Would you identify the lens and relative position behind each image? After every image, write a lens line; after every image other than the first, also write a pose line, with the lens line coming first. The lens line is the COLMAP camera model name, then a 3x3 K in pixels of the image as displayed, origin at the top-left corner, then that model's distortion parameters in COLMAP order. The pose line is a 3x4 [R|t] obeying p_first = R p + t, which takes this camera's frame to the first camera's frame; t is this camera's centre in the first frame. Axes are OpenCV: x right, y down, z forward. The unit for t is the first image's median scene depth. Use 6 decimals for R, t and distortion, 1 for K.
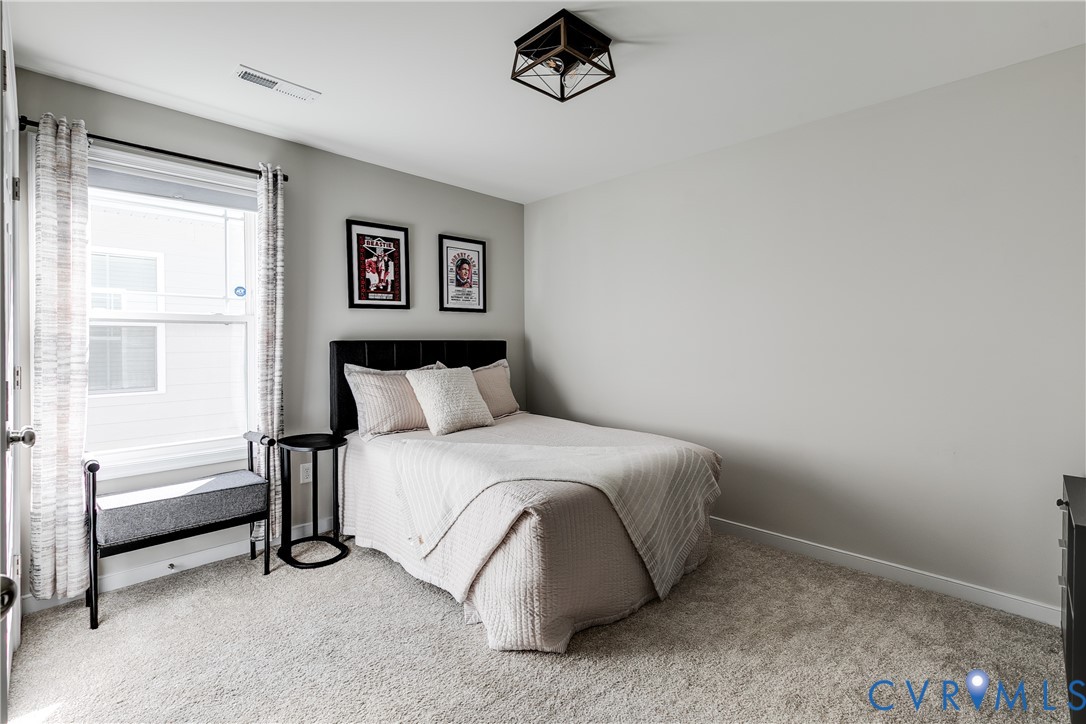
lens RADIAL K [[486.3, 0, 541.2], [0, 486.3, 358.7], [0, 0, 1]] dist [0.017910, -0.000261]
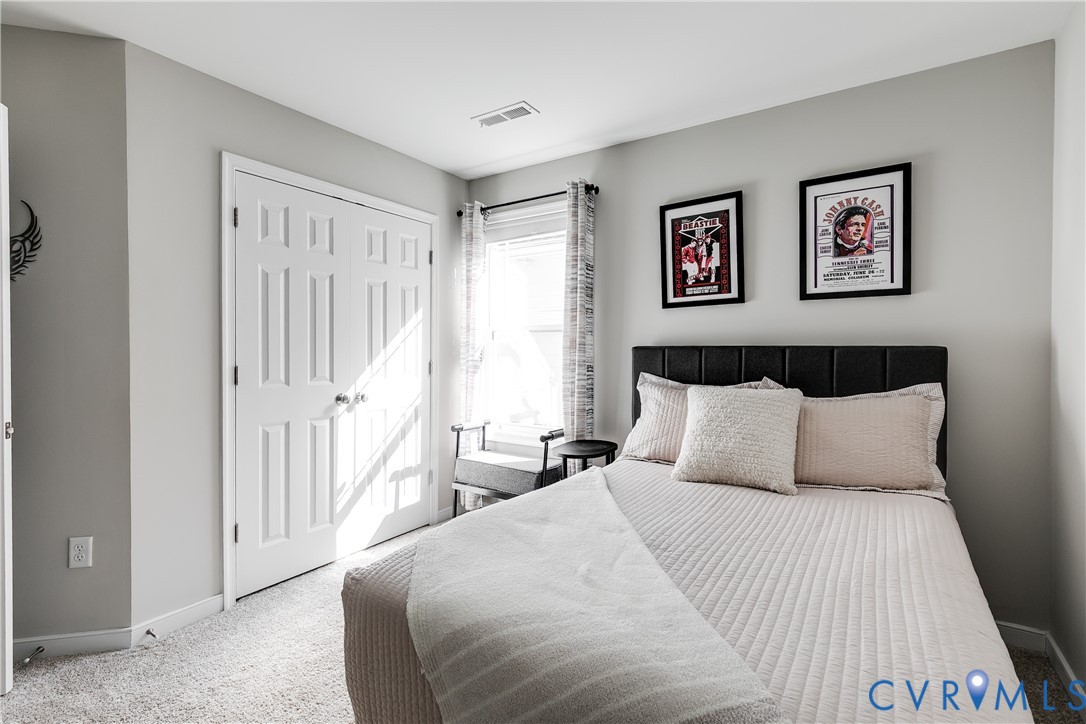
lens RADIAL K [[486.3, 0, 541.2], [0, 486.3, 358.7], [0, 0, 1]] dist [0.017910, -0.000261]
pose [[0.229755, 0.026722, -0.972882, 0.381014], [-0.035829, 0.999178, 0.018983, -0.022301], [0.972589, 0.030496, 0.230523, 0.565460]]
